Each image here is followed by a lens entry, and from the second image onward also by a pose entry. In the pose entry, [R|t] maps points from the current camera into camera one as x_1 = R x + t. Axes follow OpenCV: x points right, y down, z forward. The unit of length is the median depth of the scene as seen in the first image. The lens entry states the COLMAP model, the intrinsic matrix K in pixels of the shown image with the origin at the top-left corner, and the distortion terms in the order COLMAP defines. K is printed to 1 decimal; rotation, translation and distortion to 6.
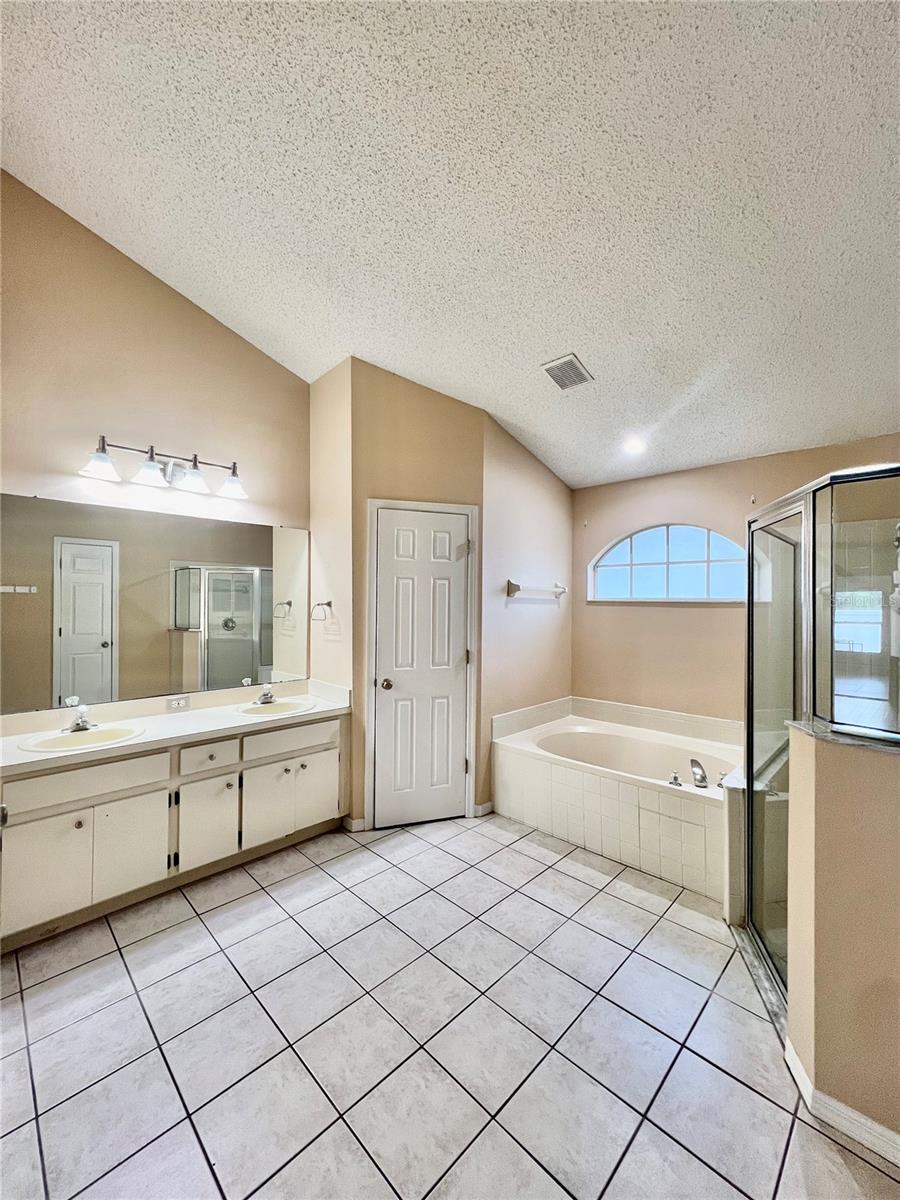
lens RADIAL K [[480.4, 0, 452.8], [0, 480.4, 599.6], [0, 0, 1]] dist [-0.001363, 0.000265]
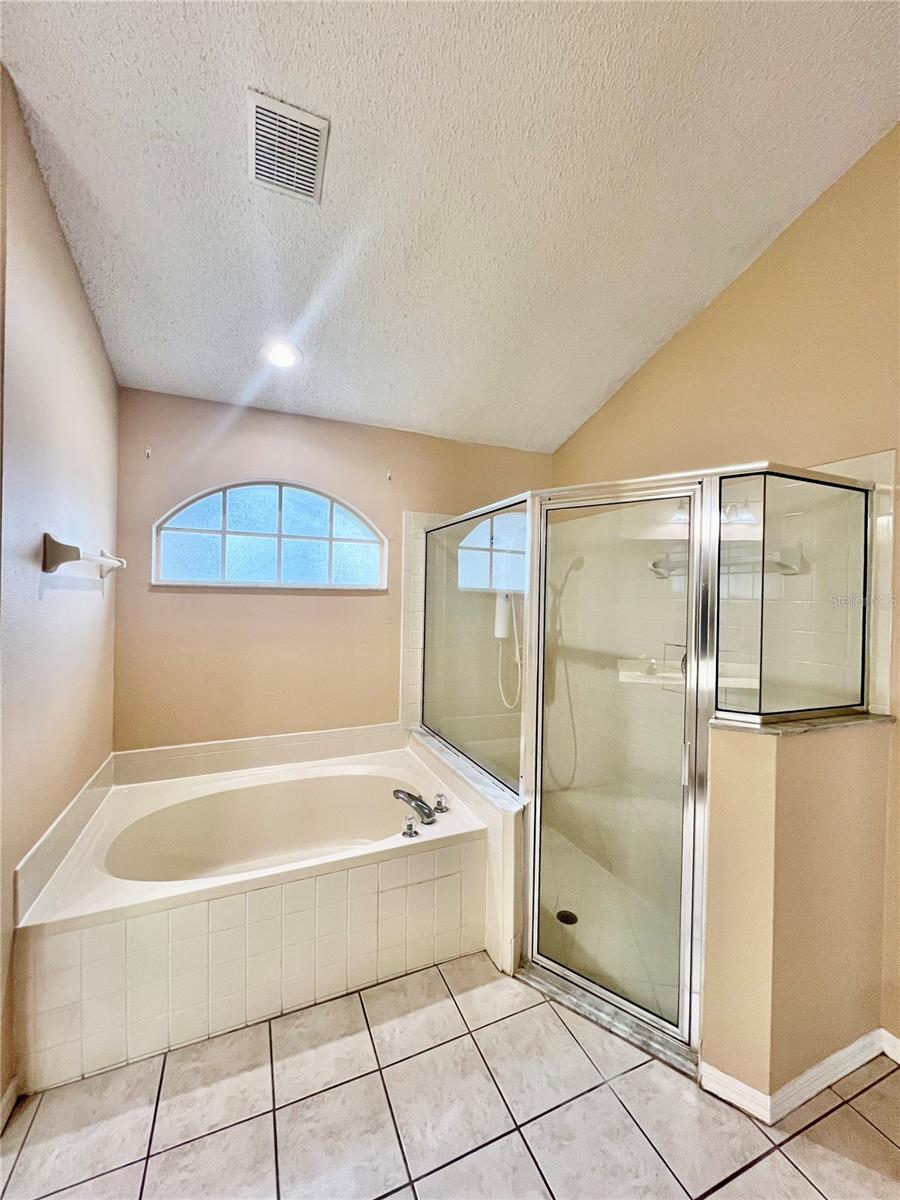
lens RADIAL K [[480.4, 0, 452.0], [0, 480.4, 599.5], [0, 0, 1]] dist [-0.001363, 0.000265]
pose [[0.370754, -0.009134, 0.928686, -0.169443], [-0.018720, 0.999675, 0.017306, 0.004900], [-0.928543, -0.023801, 0.370462, 0.568372]]
